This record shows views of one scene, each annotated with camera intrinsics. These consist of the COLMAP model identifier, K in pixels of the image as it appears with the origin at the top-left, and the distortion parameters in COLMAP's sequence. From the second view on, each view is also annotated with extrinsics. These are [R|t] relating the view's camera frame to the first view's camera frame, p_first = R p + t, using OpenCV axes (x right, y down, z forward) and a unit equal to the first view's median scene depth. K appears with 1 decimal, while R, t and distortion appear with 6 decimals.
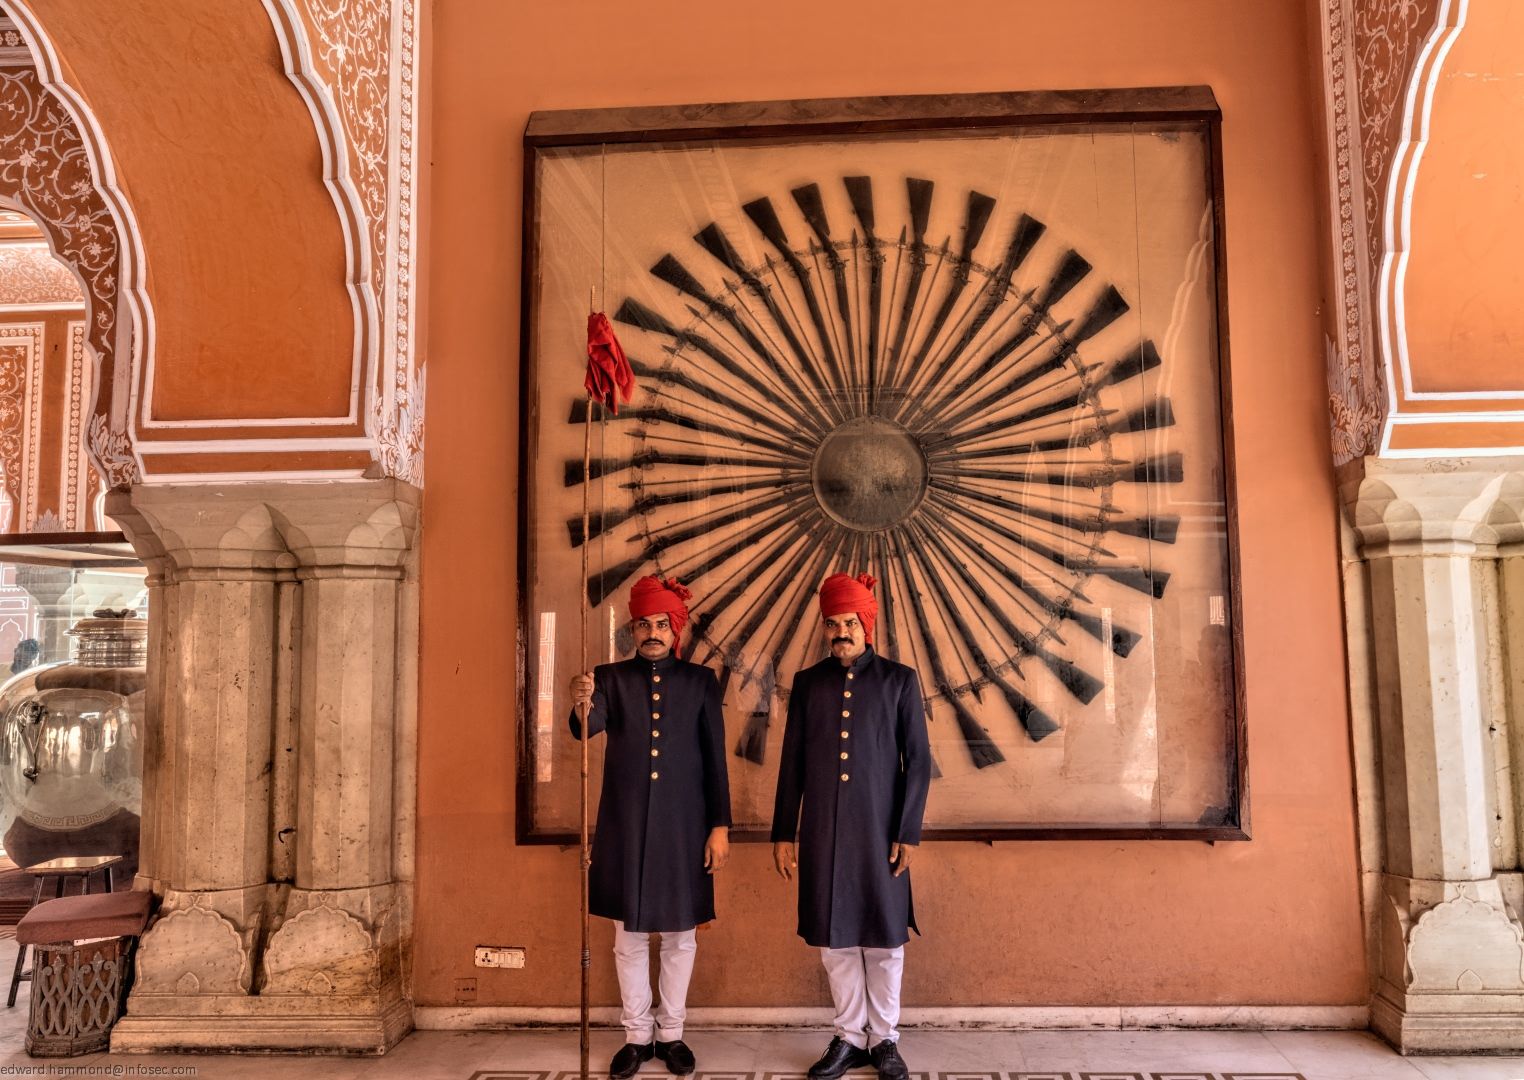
lens RADIAL K [[1214.5, 0, 762.2], [0, 1214.5, 537.4], [0, 0, 1]] dist [0.009934, 0.002400]
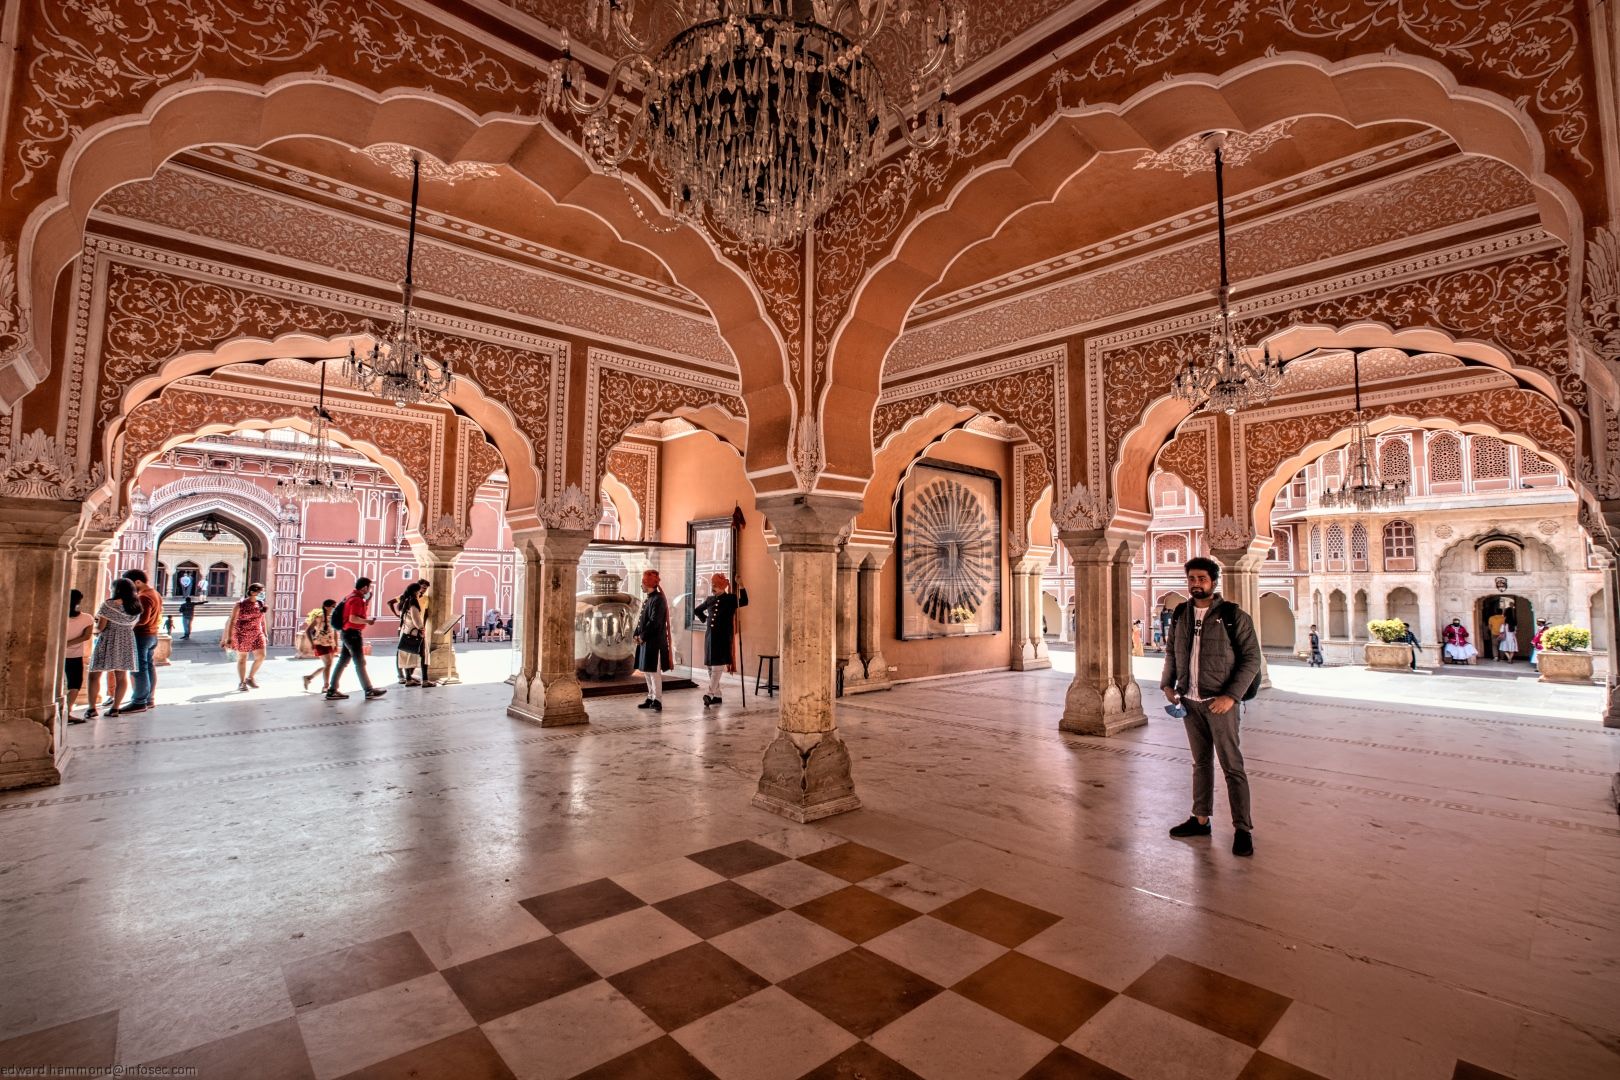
lens RADIAL K [[727.7, 0, 809.8], [0, 727.7, 541.4], [0, 0, 1]] dist [-0.039555, 0.007343]
pose [[0.695237, 0.067197, 0.715633, -2.077894], [-0.078484, 0.996764, -0.017348, -0.006204], [-0.714483, -0.044104, 0.698261, -0.436334]]
